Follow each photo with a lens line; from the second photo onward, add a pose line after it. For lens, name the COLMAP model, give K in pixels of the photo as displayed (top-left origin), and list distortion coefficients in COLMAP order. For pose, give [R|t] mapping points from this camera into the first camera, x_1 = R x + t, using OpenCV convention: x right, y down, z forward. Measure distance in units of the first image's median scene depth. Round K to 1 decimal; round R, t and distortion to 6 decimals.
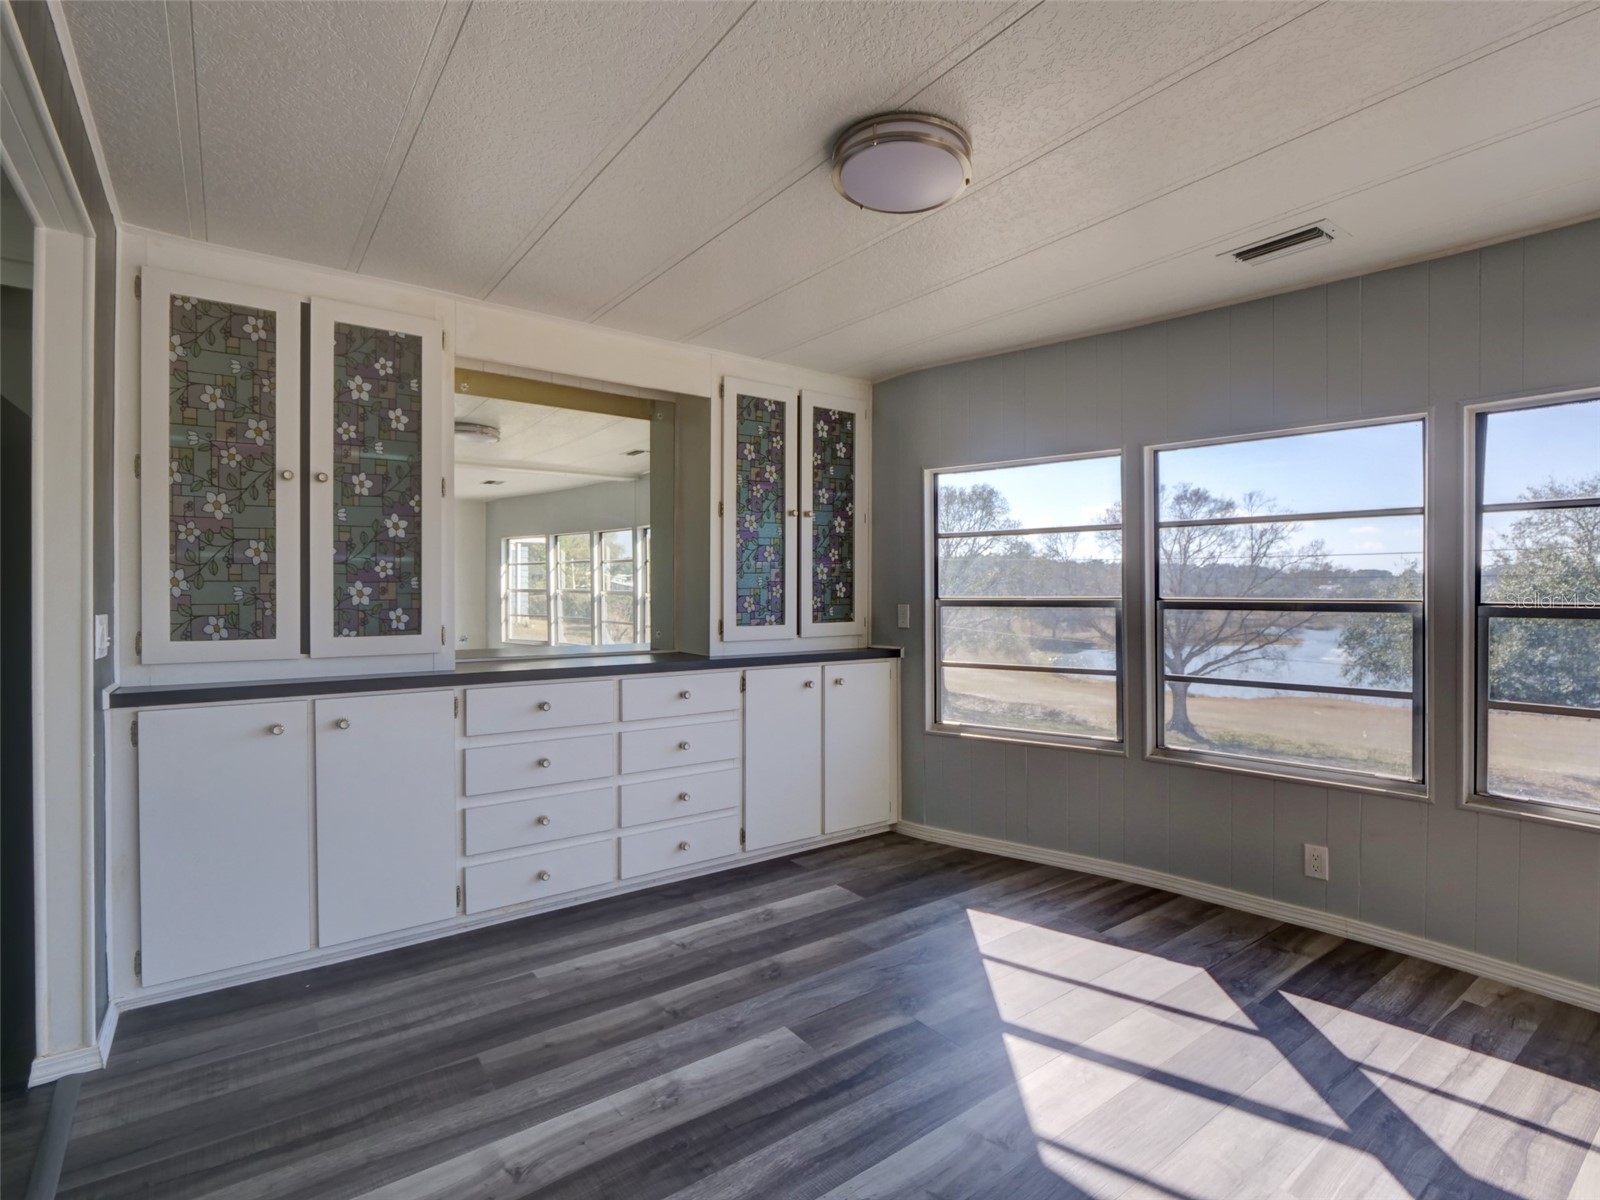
lens RADIAL K [[783.3, 0, 803.4], [0, 783.3, 595.6], [0, 0, 1]] dist [-0.012503, 0.000126]
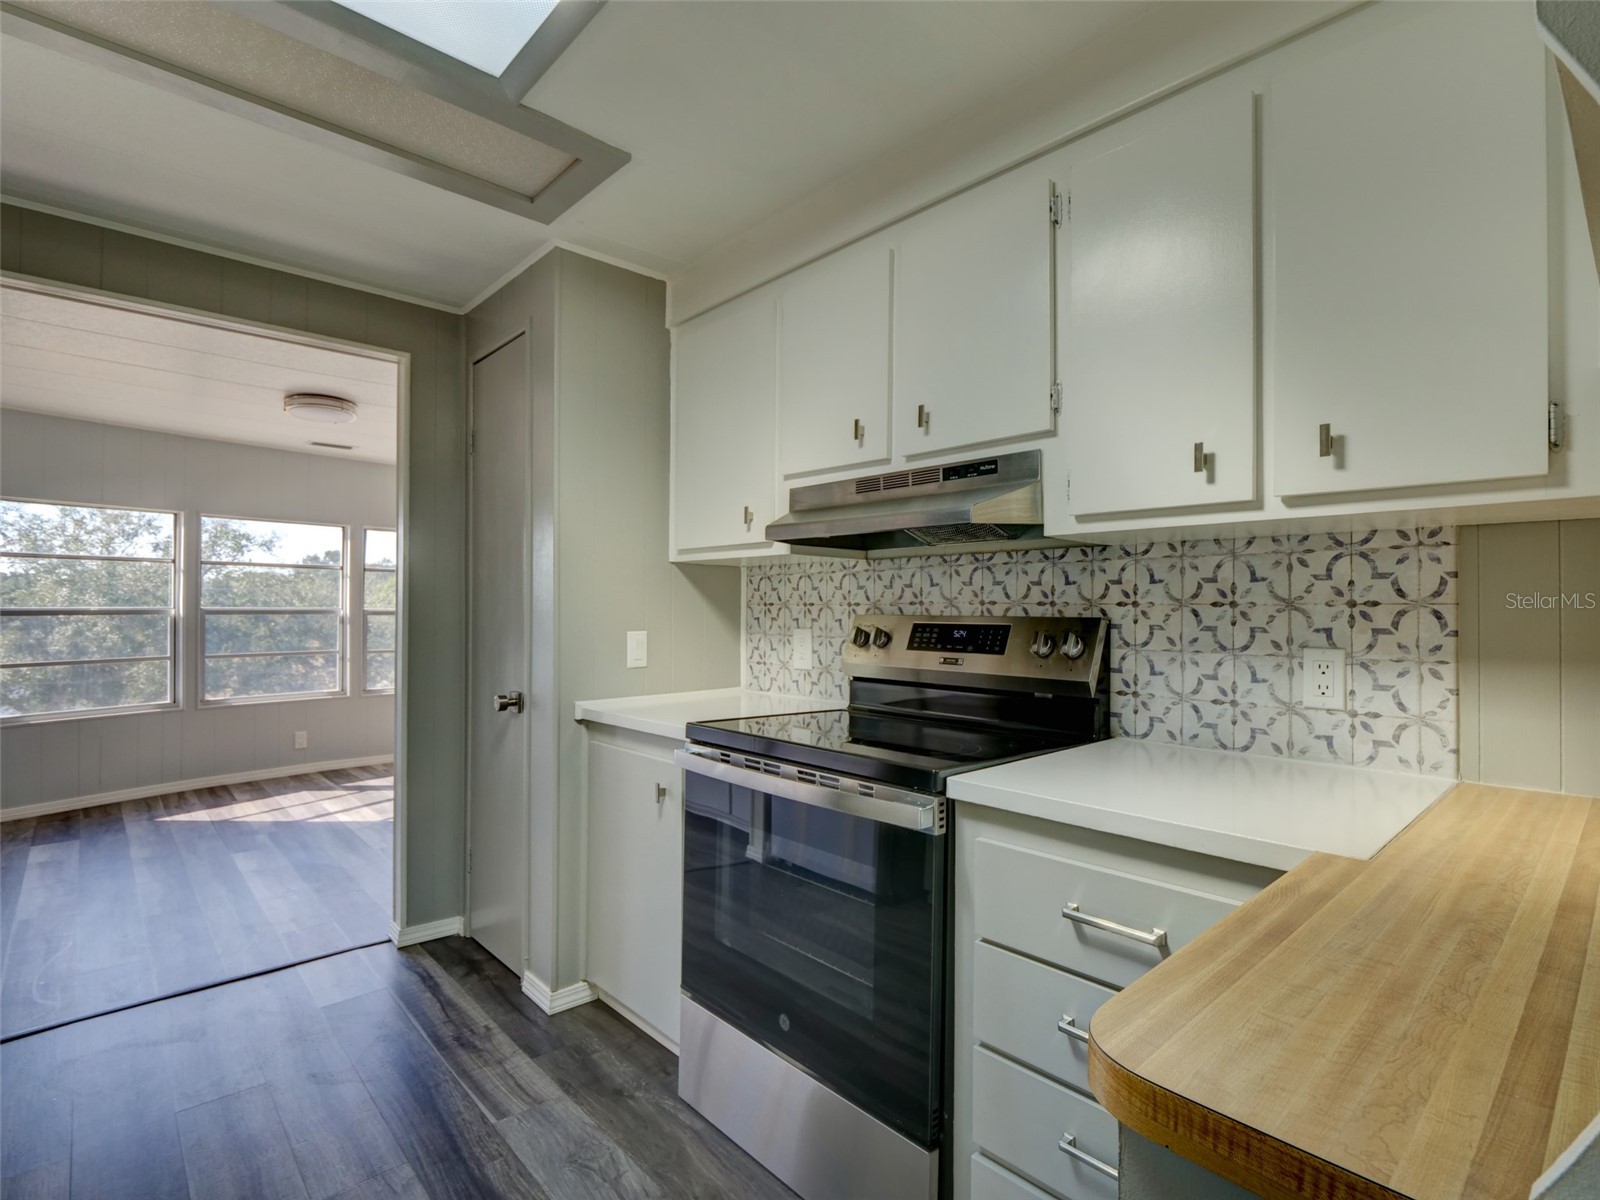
lens RADIAL K [[783.3, 0, 803.6], [0, 783.3, 600.6], [0, 0, 1]] dist [-0.012503, 0.000126]
pose [[-0.104653, 0.007577, 0.994480, -1.265231], [0.000002, 0.999971, -0.007619, 0.000536], [-0.994509, -0.000796, -0.104650, -0.061627]]
